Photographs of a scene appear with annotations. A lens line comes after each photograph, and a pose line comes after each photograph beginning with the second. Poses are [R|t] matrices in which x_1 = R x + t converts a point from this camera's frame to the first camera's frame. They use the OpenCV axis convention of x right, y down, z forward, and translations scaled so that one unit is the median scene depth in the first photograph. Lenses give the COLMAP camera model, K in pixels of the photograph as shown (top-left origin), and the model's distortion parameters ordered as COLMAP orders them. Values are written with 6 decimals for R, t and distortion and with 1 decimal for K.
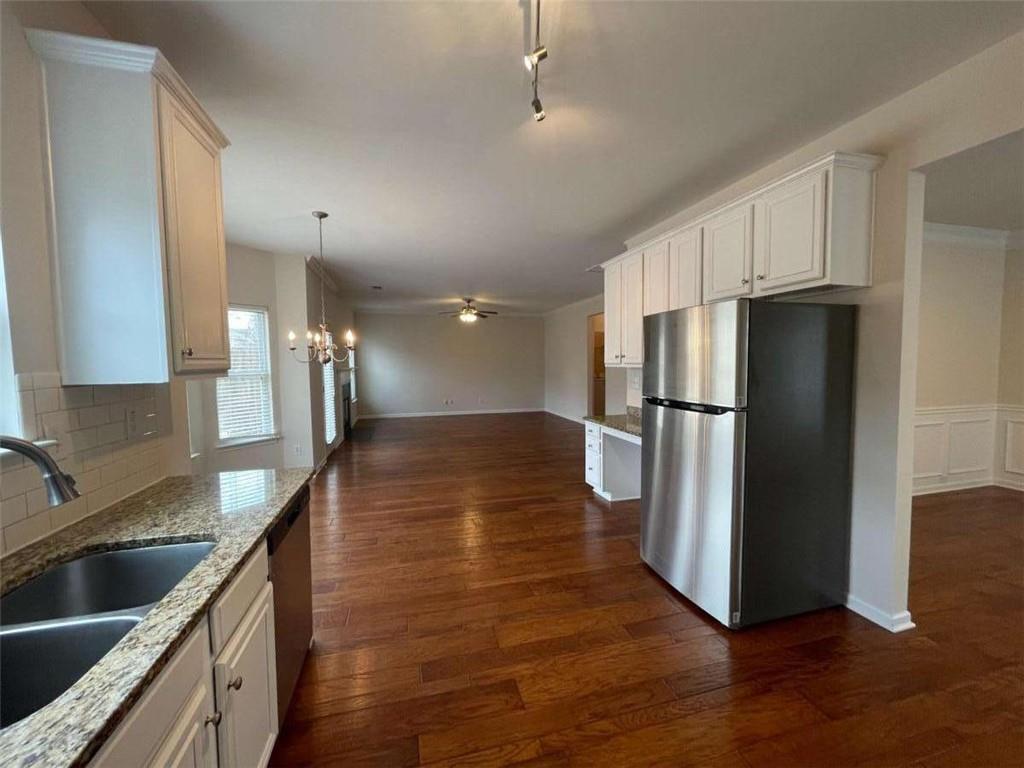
lens RADIAL K [[412.3, 0, 512.7], [0, 412.3, 383.0], [0, 0, 1]] dist [0.015715, 0.000366]
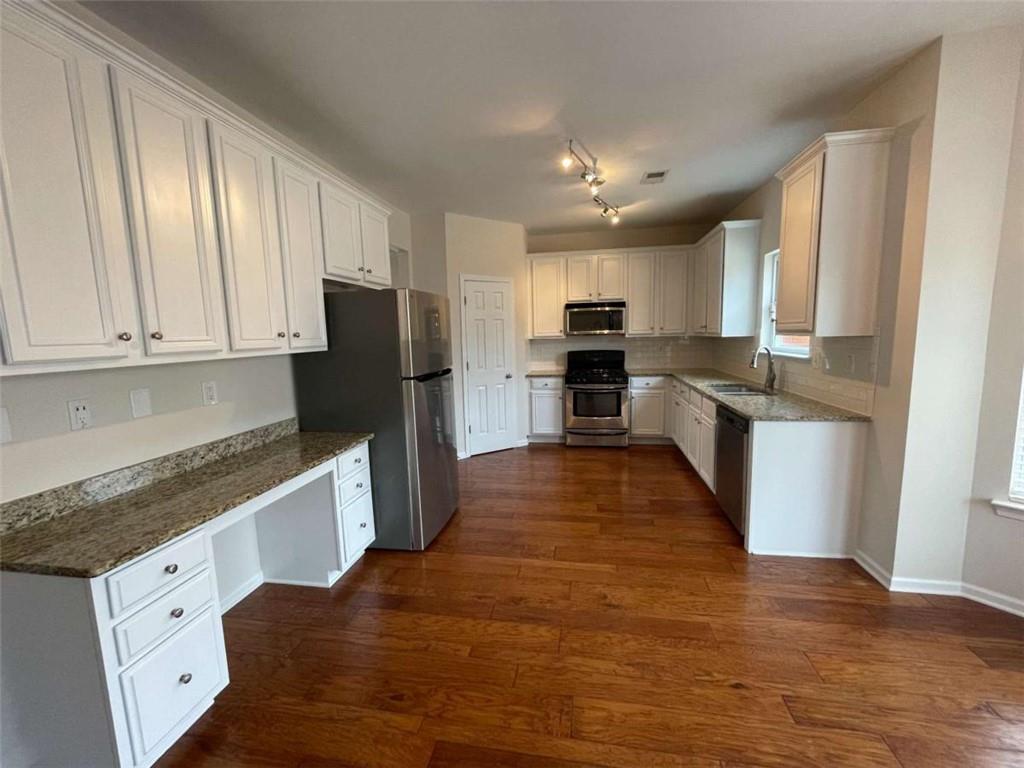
lens RADIAL K [[412.3, 0, 514.5], [0, 412.3, 382.7], [0, 0, 1]] dist [0.015715, 0.000366]
pose [[-0.903018, -0.023213, 0.428976, -0.273563], [0.057650, 0.982960, 0.174546, -0.100158], [-0.425717, 0.182349, -0.886292, 1.706430]]
